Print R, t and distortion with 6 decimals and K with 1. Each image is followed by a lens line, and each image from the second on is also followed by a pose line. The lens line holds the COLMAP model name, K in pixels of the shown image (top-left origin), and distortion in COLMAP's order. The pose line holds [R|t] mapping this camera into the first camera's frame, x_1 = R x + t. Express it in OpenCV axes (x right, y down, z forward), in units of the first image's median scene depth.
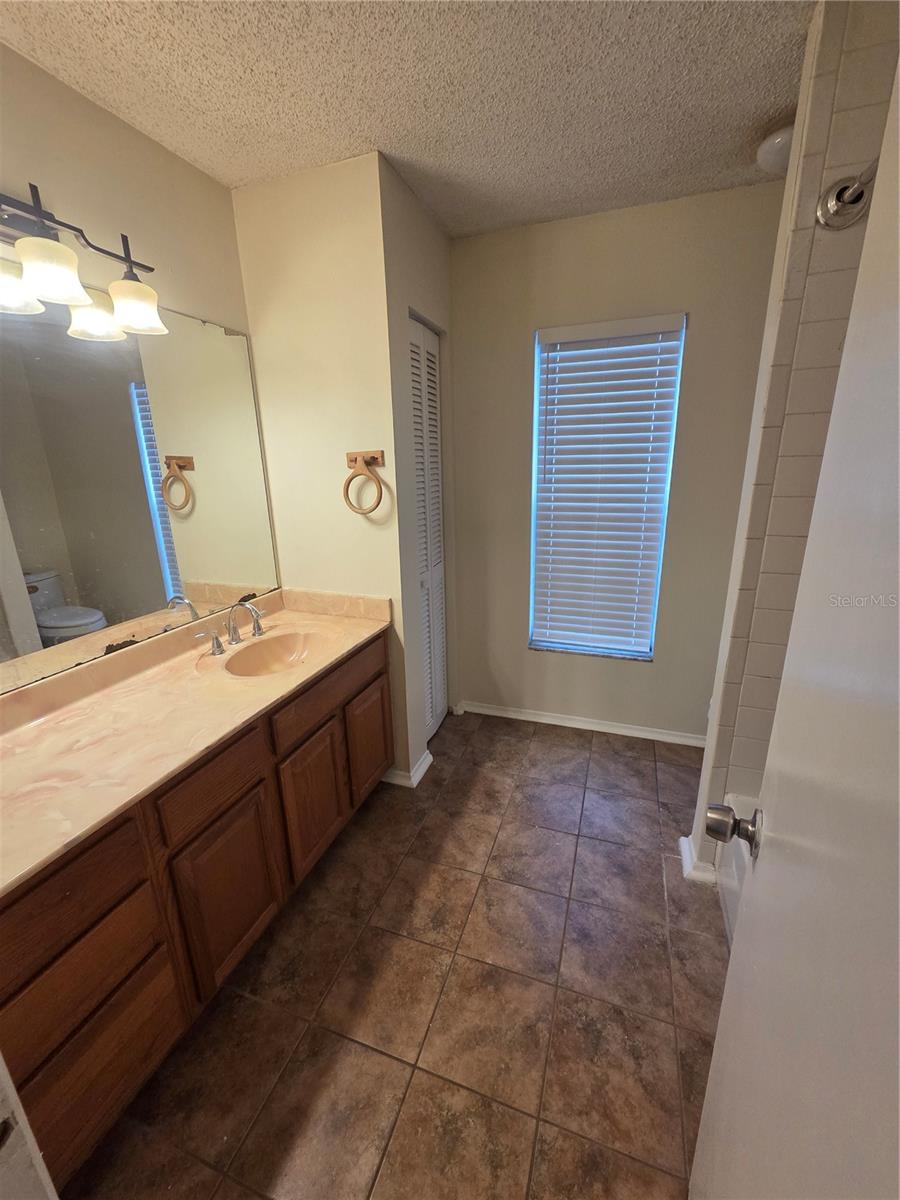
lens RADIAL K [[492.8, 0, 451.4], [0, 492.8, 598.2], [0, 0, 1]] dist [0.006662, -0.000408]
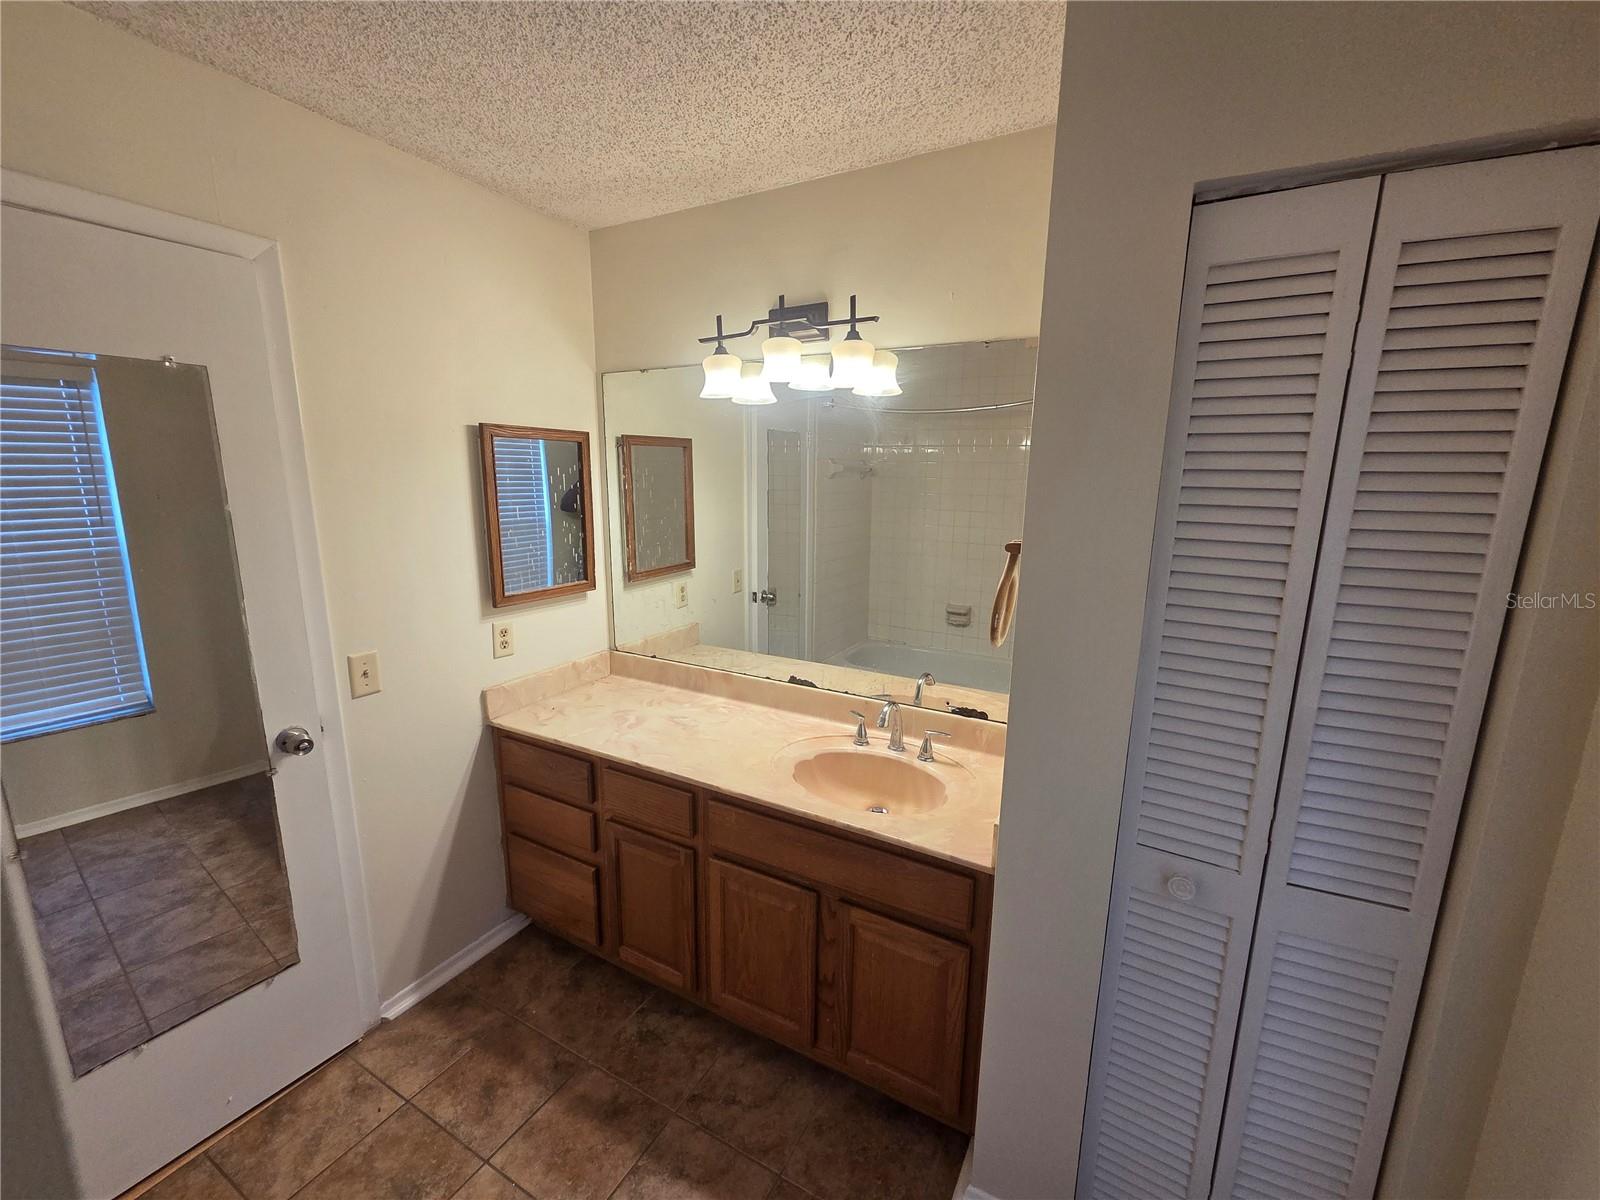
lens RADIAL K [[657.1, 0, 799.0], [0, 657.1, 600.2], [0, 0, 1]] dist [0.006662, -0.000408]
pose [[-0.154461, 0.211189, -0.965164, 0.606975], [-0.283968, 0.926179, 0.248103, -0.385362], [0.946311, 0.312398, -0.083087, 0.988106]]
